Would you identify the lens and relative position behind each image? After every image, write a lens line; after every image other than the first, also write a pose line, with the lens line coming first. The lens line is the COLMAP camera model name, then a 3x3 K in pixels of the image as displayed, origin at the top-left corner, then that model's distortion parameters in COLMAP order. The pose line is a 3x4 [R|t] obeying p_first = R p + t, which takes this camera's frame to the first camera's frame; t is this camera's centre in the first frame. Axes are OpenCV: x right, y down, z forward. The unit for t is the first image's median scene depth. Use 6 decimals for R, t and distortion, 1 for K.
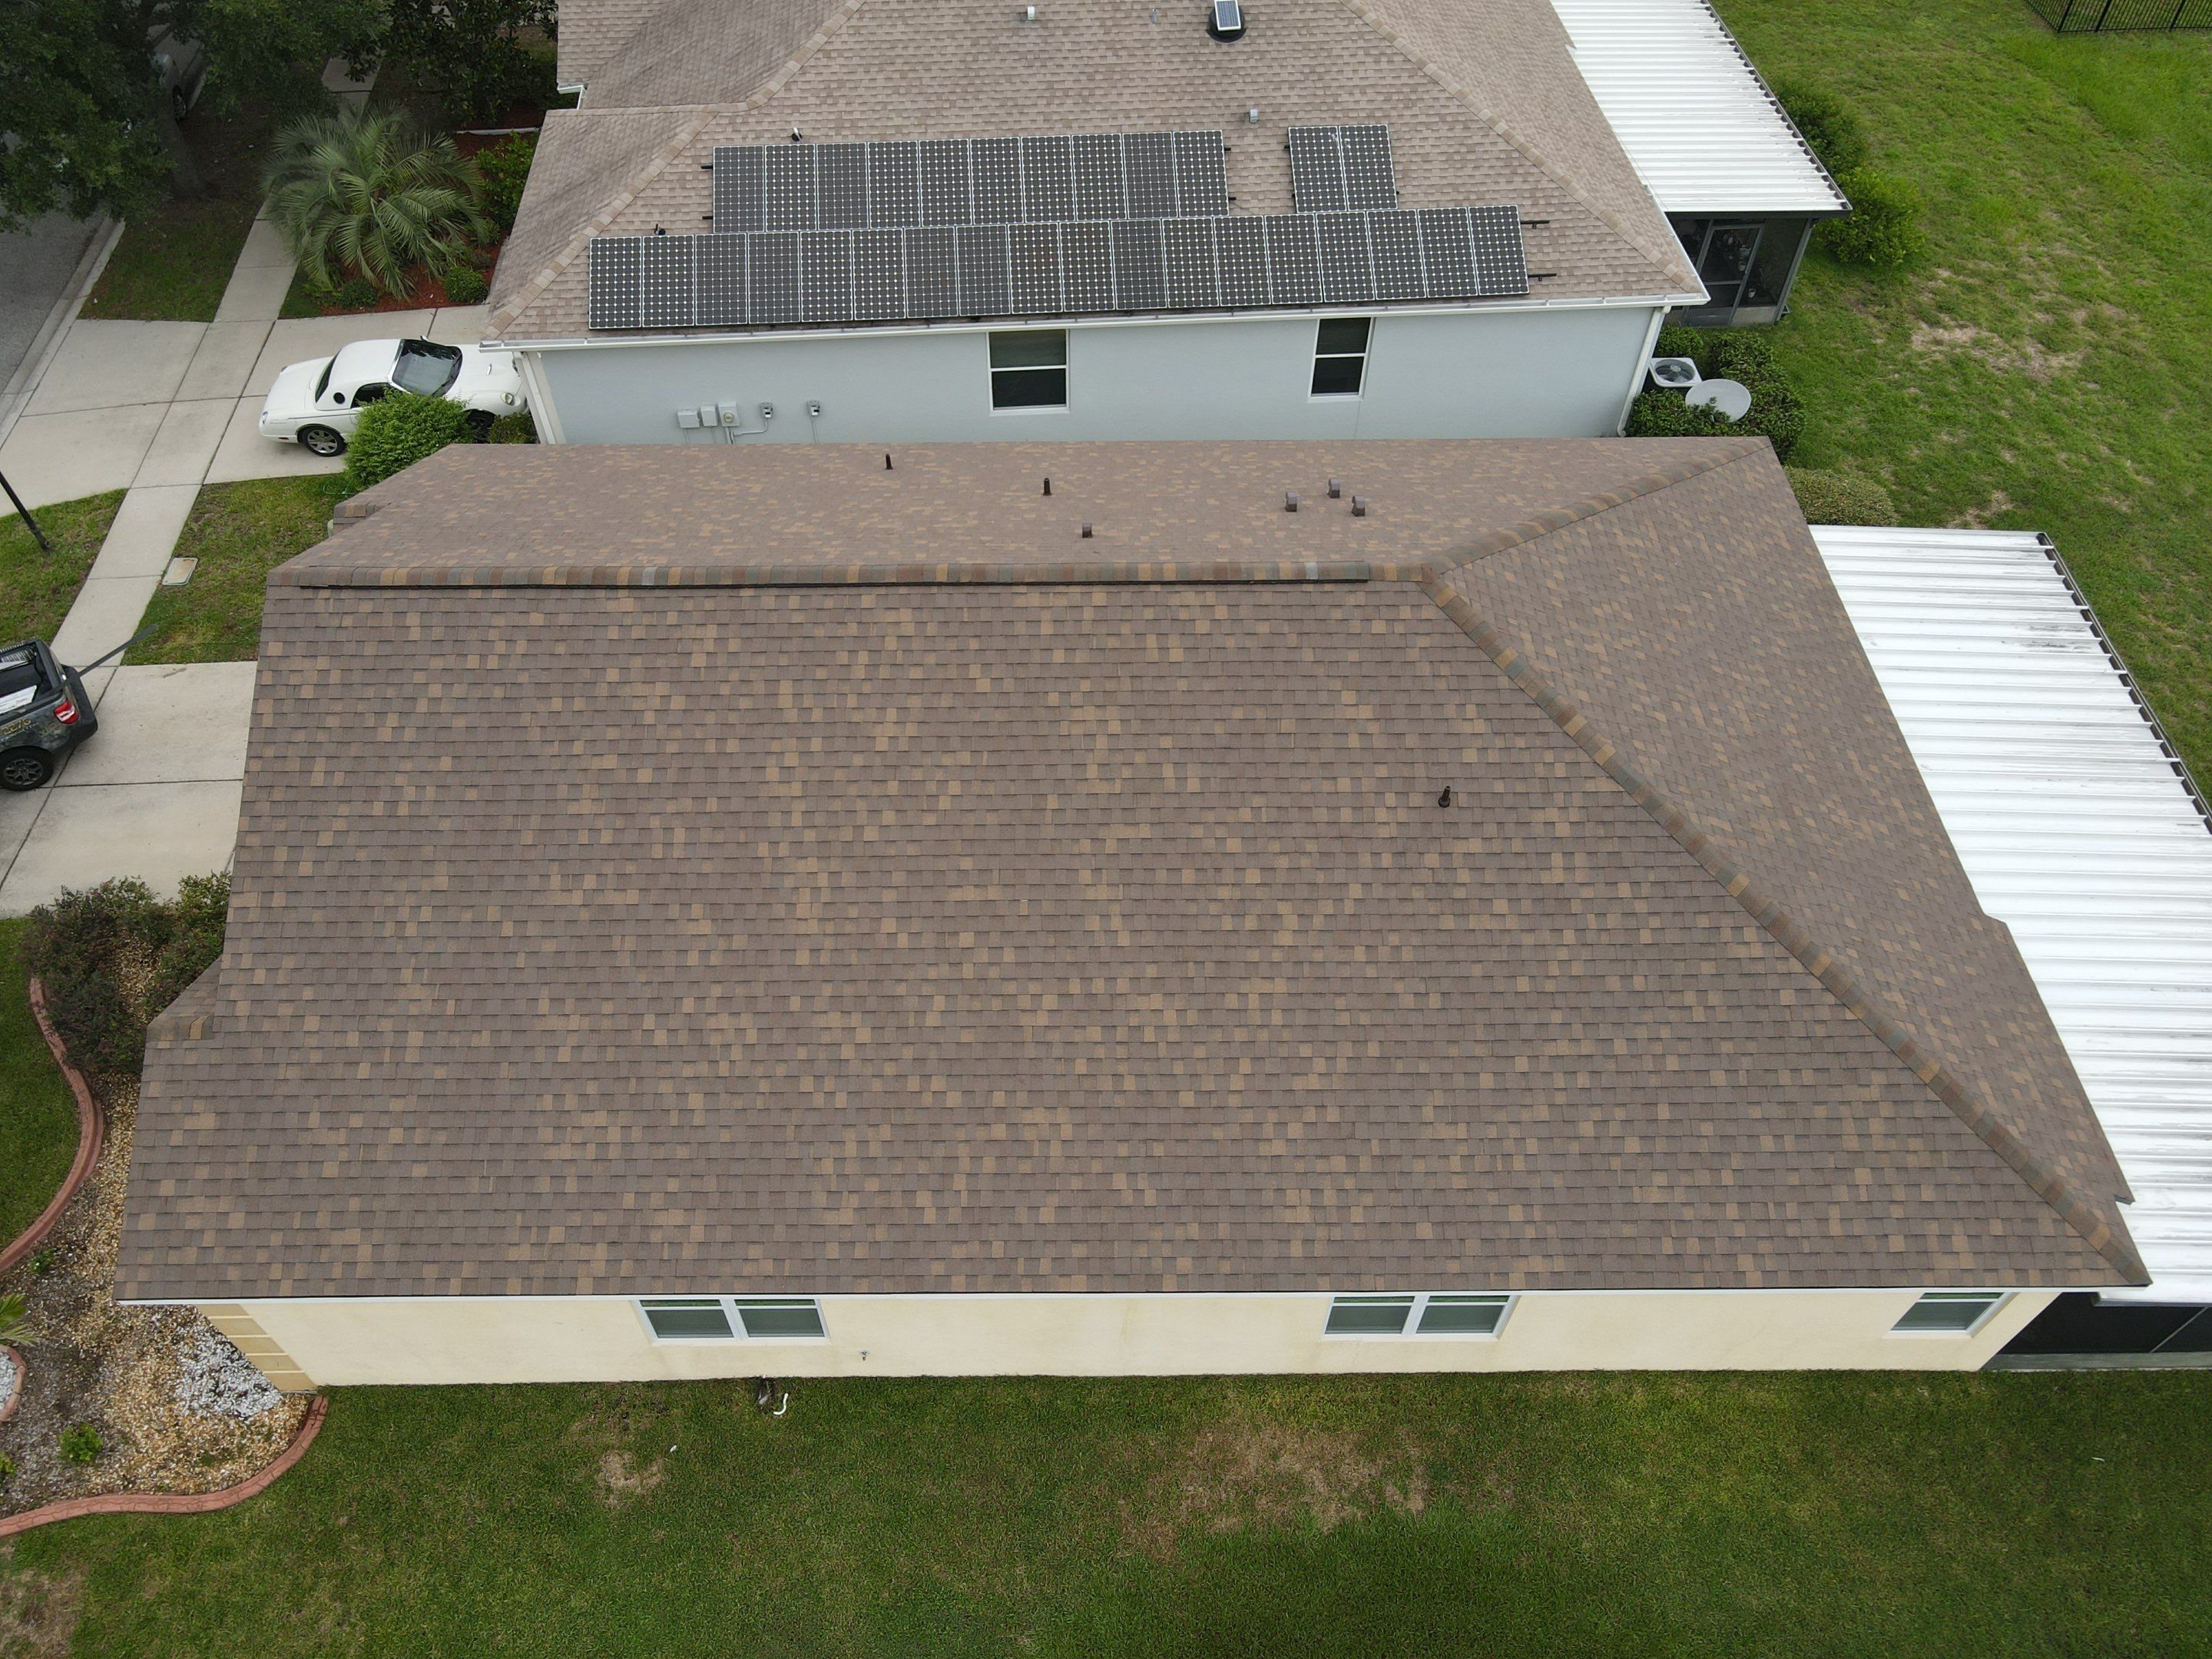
lens RADIAL K [[1632.3, 0, 1075.2], [0, 1632.3, 816.2], [0, 0, 1]] dist [-0.017225, 0.053493]
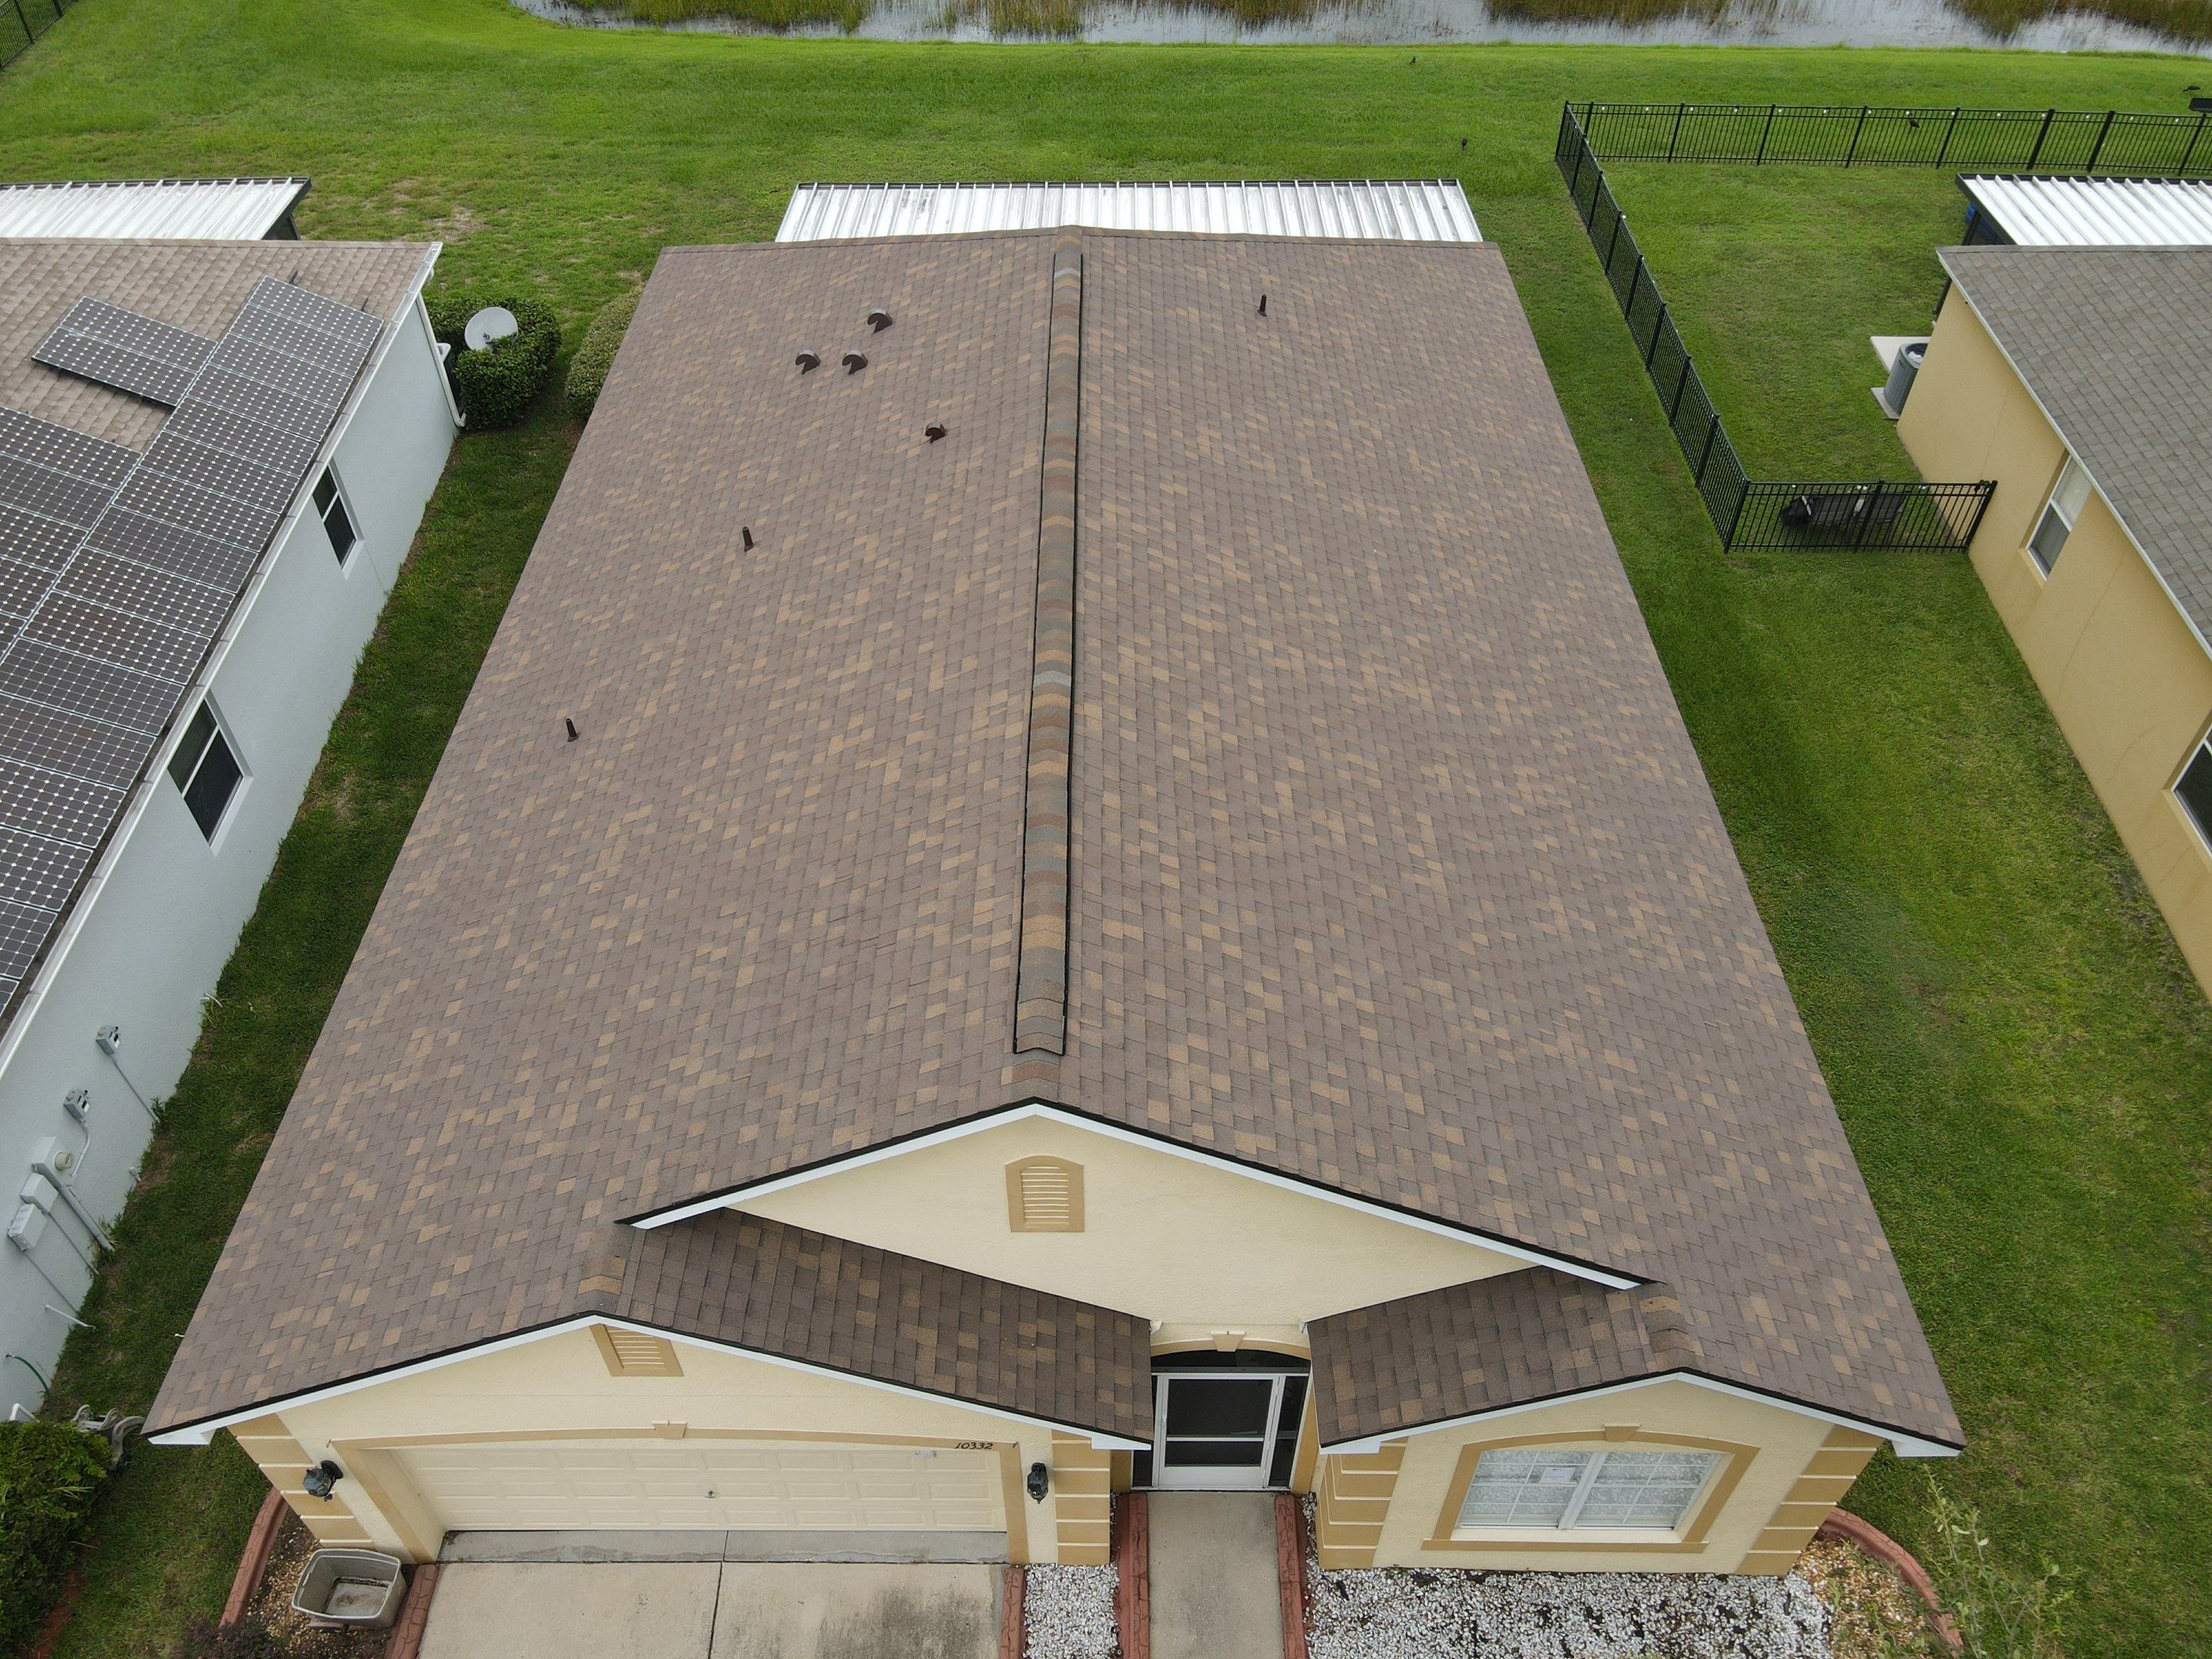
lens RADIAL K [[1611.6, 0, 1079.9], [0, 1611.6, 826.0], [0, 0, 1]] dist [0.010703, 0.001811]
pose [[0.014448, -0.696142, 0.717758, -0.846071], [0.769418, 0.466184, 0.436657, -0.434561], [-0.638583, 0.545947, 0.542360, 0.639302]]
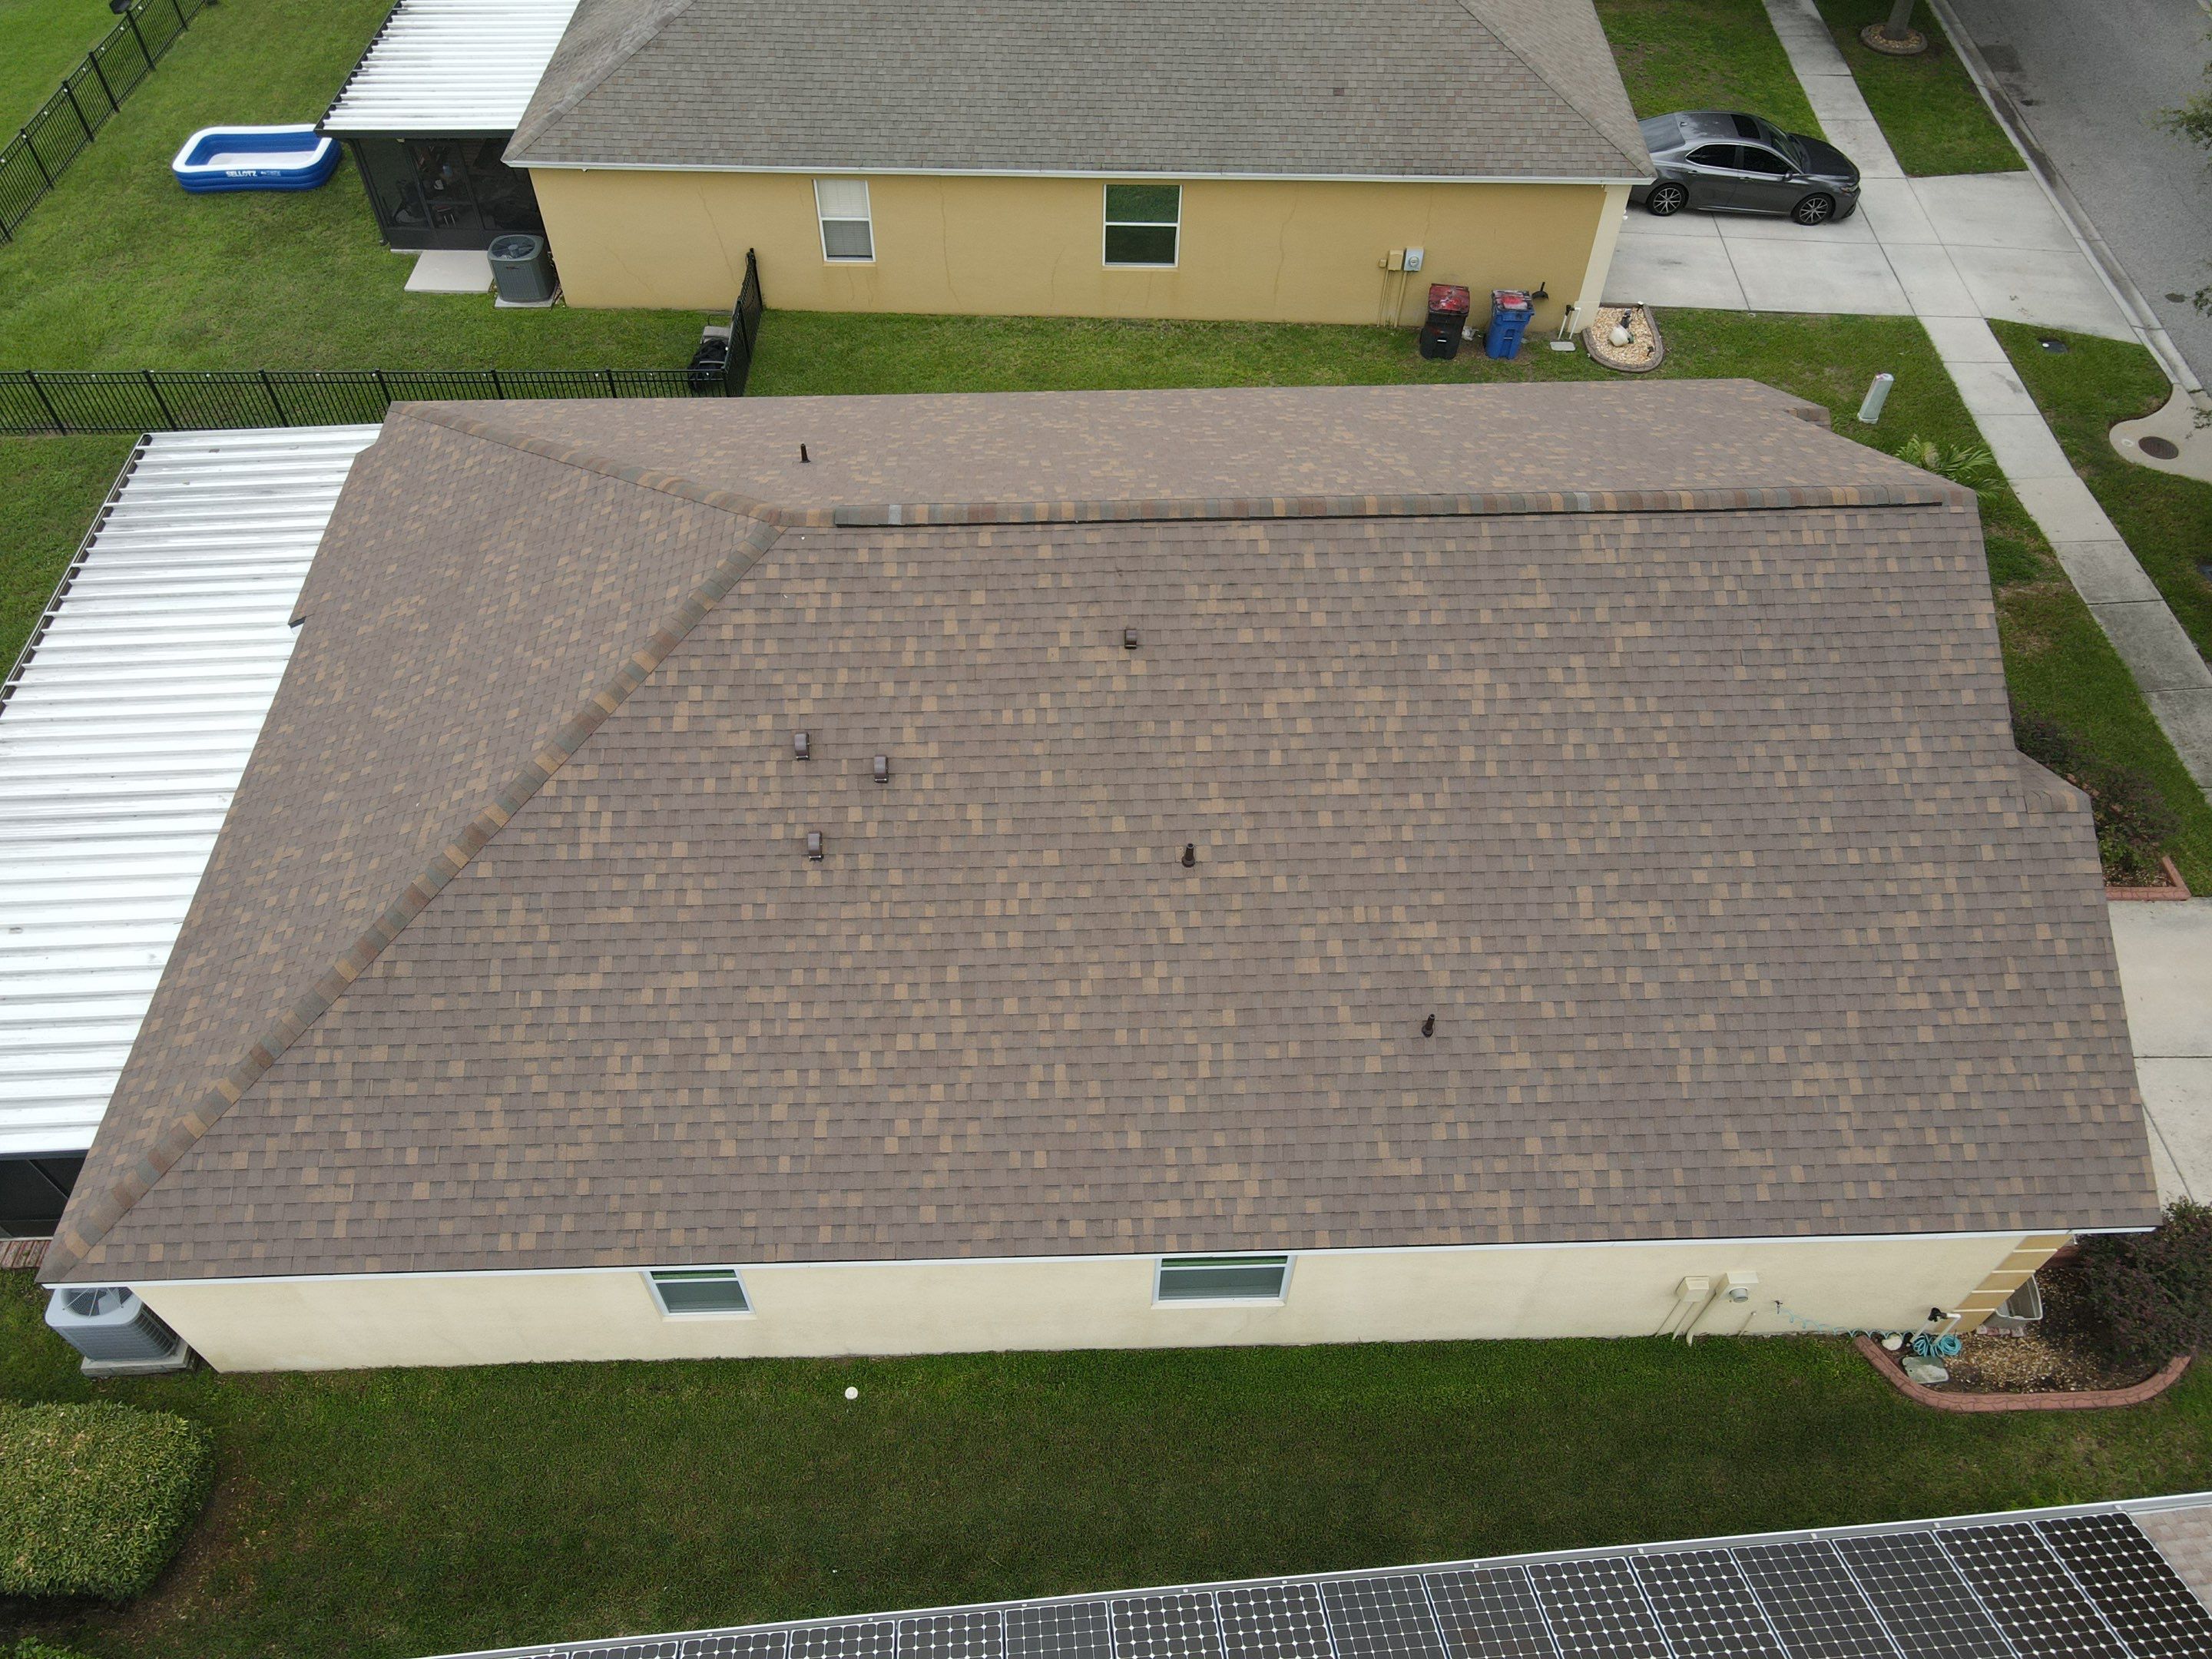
lens RADIAL K [[1620.0, 0, 1065.1], [0, 1620.0, 817.4], [0, 0, 1]] dist [-0.006552, 0.003491]
pose [[-0.999764, 0.021681, -0.001694, 0.050614], [-0.005427, -0.173304, 0.984853, -1.138502], [0.021059, 0.984630, 0.173381, 1.026692]]
